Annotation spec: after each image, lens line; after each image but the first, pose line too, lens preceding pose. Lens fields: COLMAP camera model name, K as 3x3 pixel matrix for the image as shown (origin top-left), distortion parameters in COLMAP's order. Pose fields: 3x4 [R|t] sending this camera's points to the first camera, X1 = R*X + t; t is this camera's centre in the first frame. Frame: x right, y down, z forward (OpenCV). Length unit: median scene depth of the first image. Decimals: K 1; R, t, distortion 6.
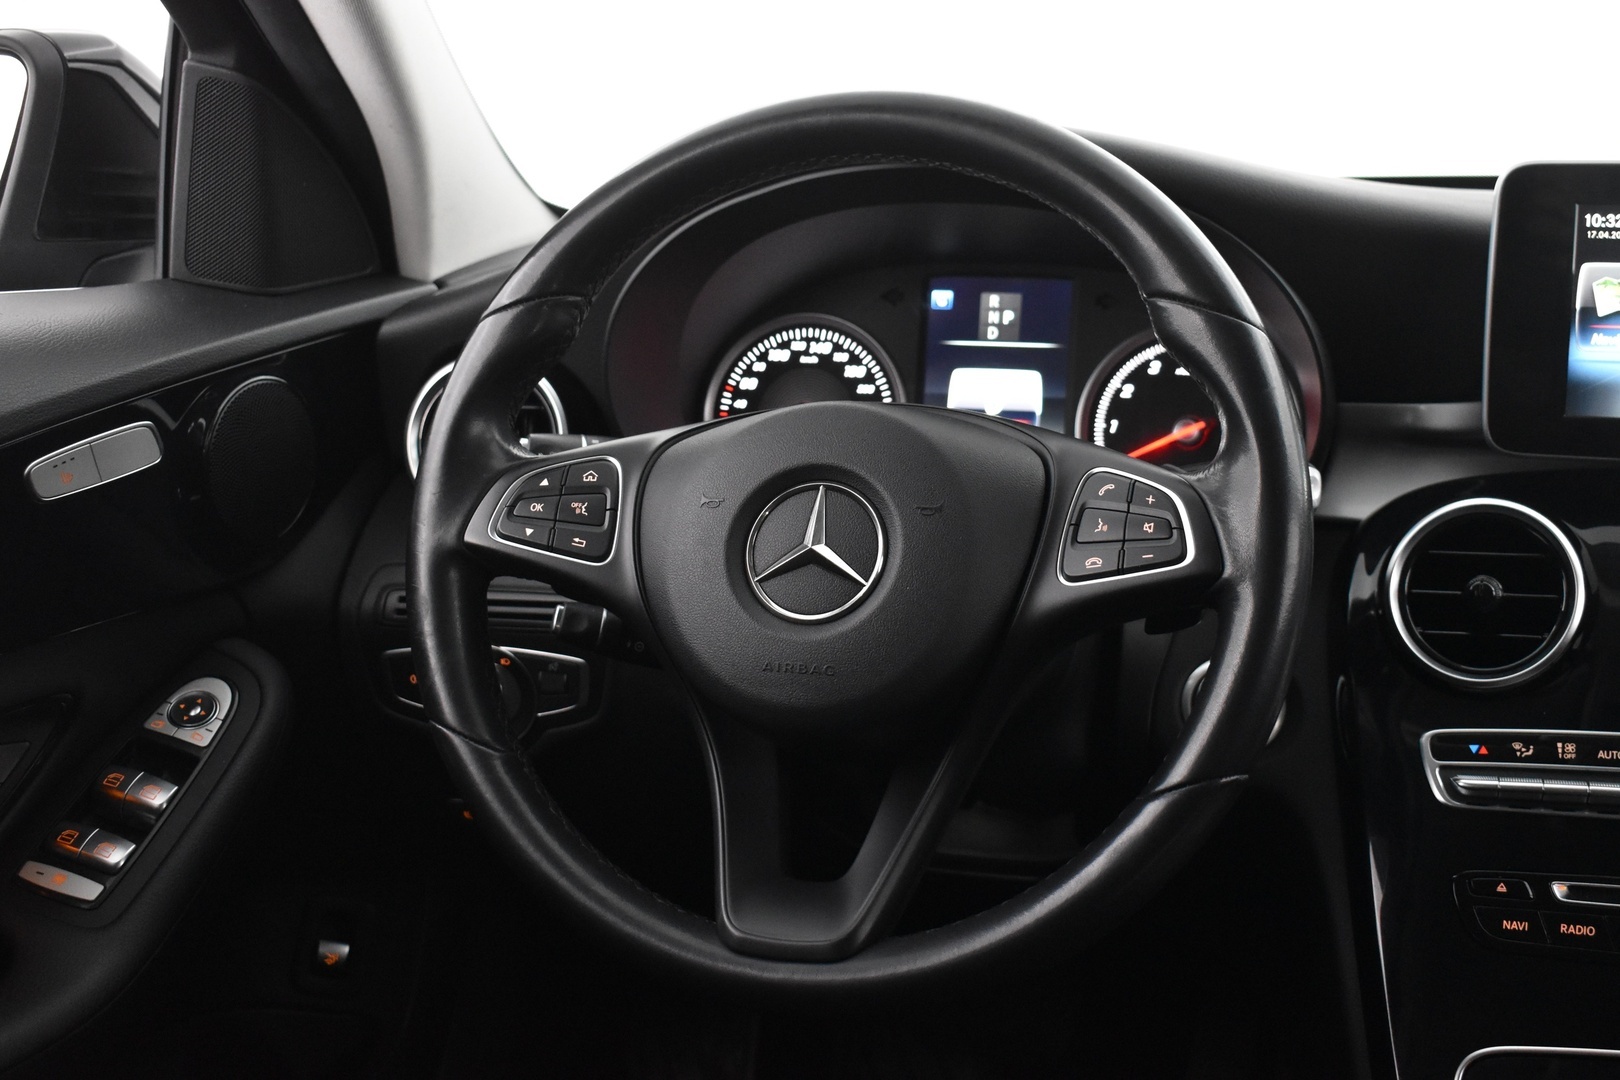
lens RADIAL K [[2048.9, 0, 823.2], [0, 2048.9, 535.6], [0, 0, 1]] dist [-0.049397, 0.000000]
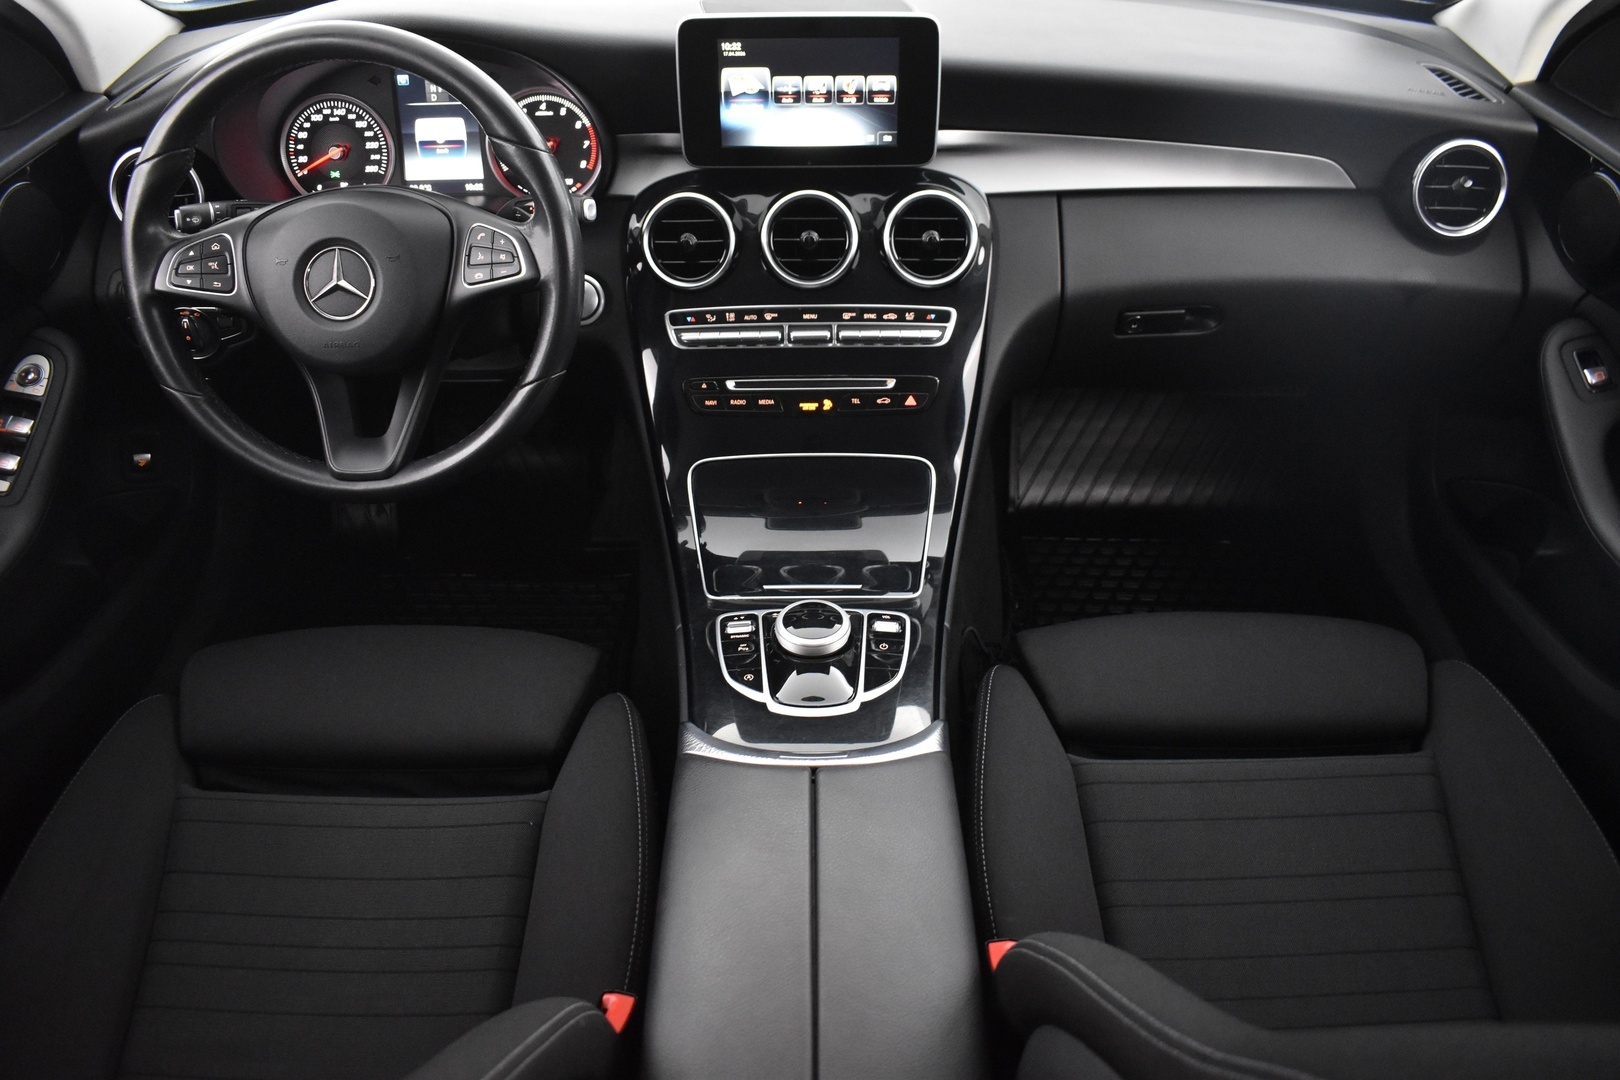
lens RADIAL K [[1252.6, 0, 807.1], [0, 1252.6, 532.3], [0, 0, 1]] dist [-0.101480, 0.024807]
pose [[0.959661, -0.166120, 0.226838, 0.110150], [0.060376, 0.909727, 0.410794, -0.214704], [-0.274602, -0.380527, 0.883059, -0.243638]]
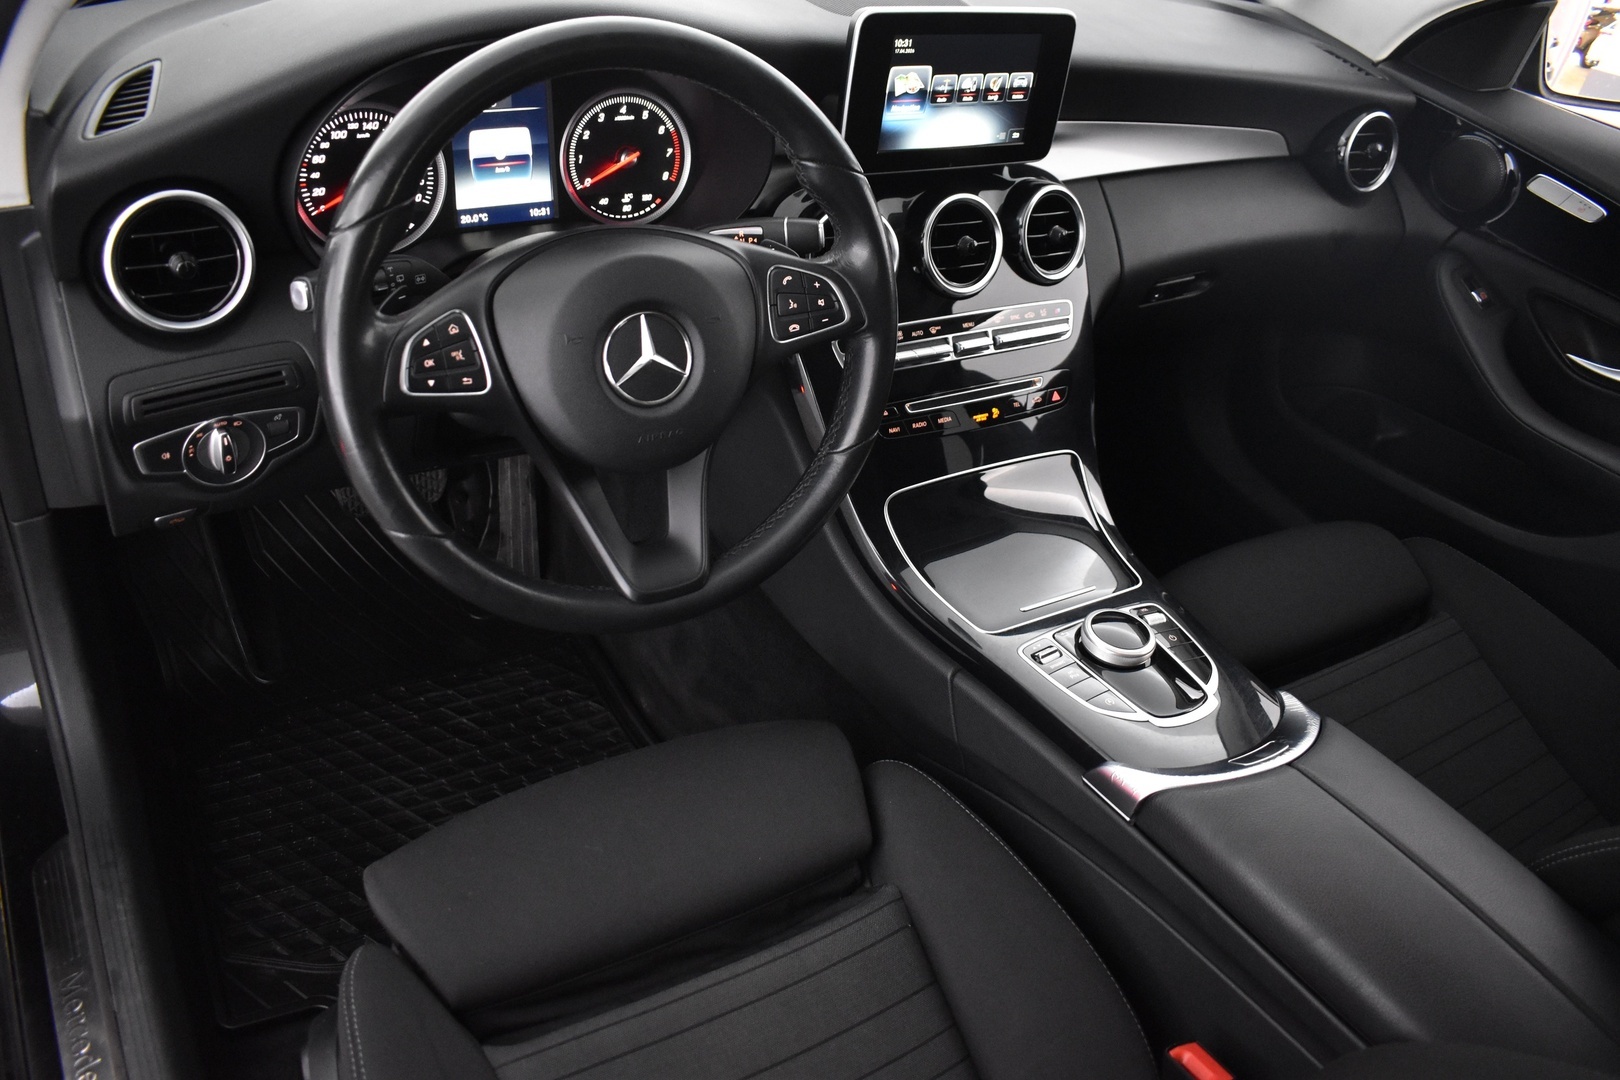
lens RADIAL K [[1252.6, 0, 819.5], [0, 1252.6, 532.3], [0, 0, 1]] dist [-0.101480, 0.024807]
pose [[0.674262, -0.356405, 0.646797, -0.522694], [0.010670, 0.880444, 0.474030, -0.293685], [-0.738416, -0.312719, 0.597452, 0.277183]]
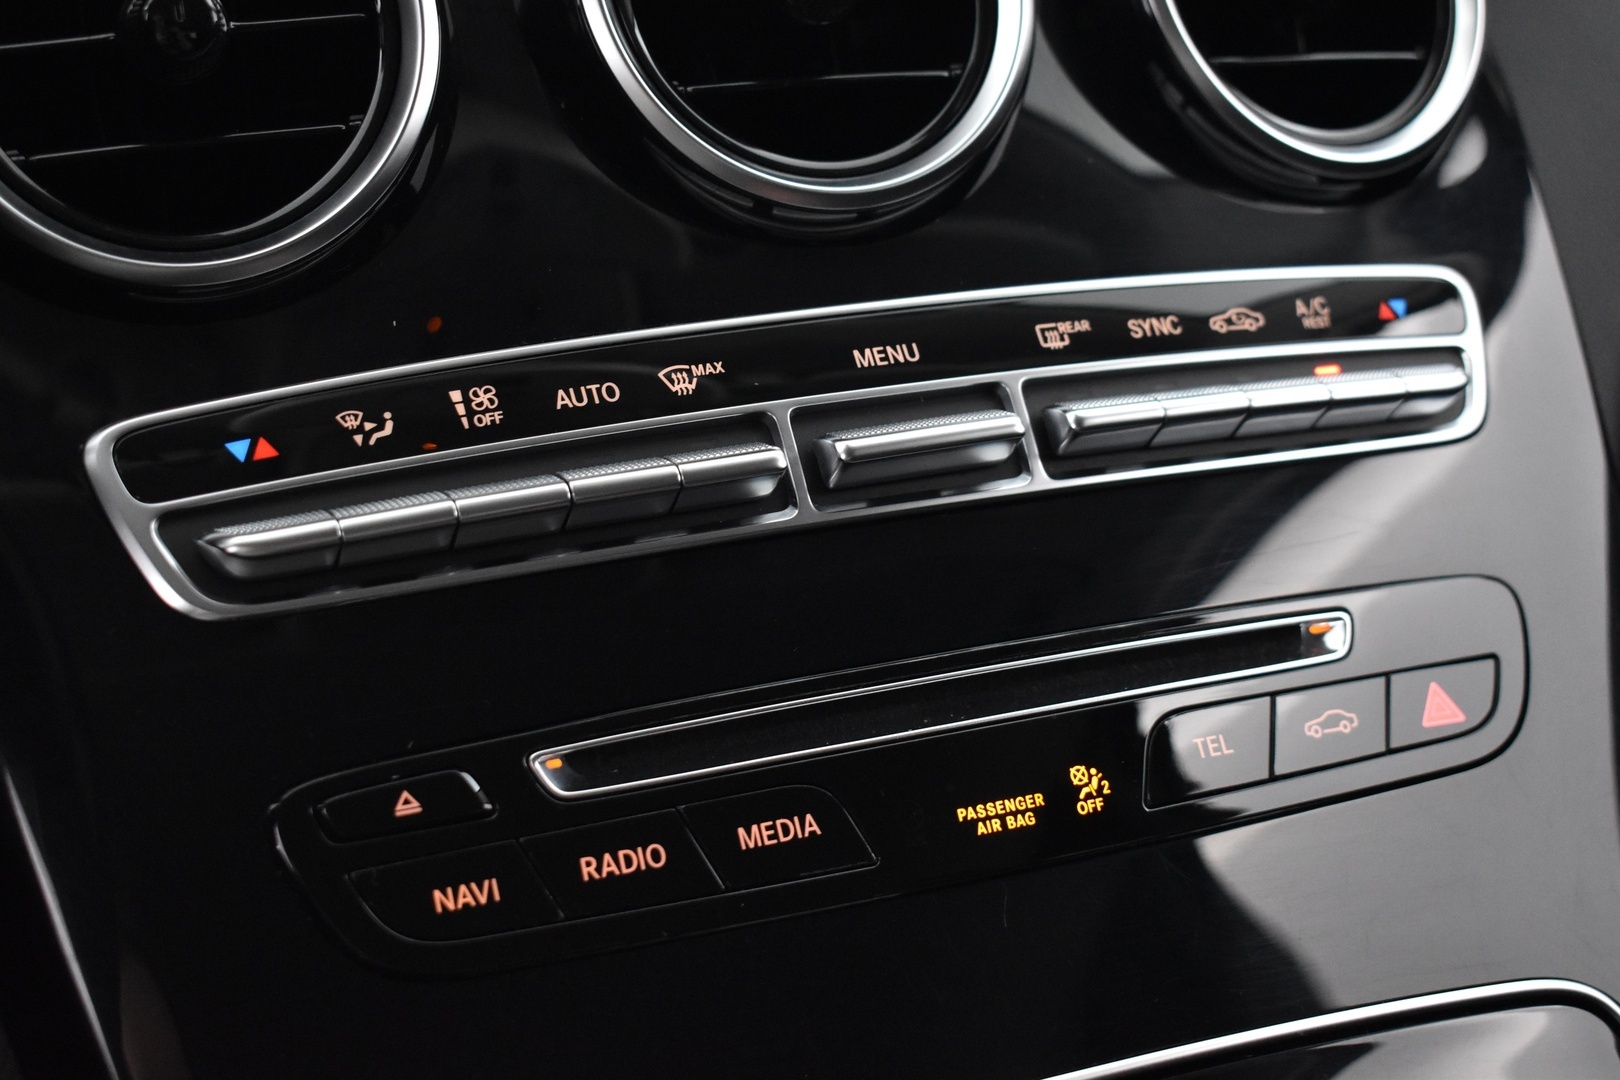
lens RADIAL K [[2691.7, 0, 809.2], [0, 2691.7, 536.2], [0, 0, 1]] dist [0.013392, 0.000000]
pose [[0.766789, -0.191093, 0.612796, 0.102559], [0.153173, 0.981553, 0.114420, 0.080775], [-0.623356, 0.006128, 0.781914, 0.567220]]
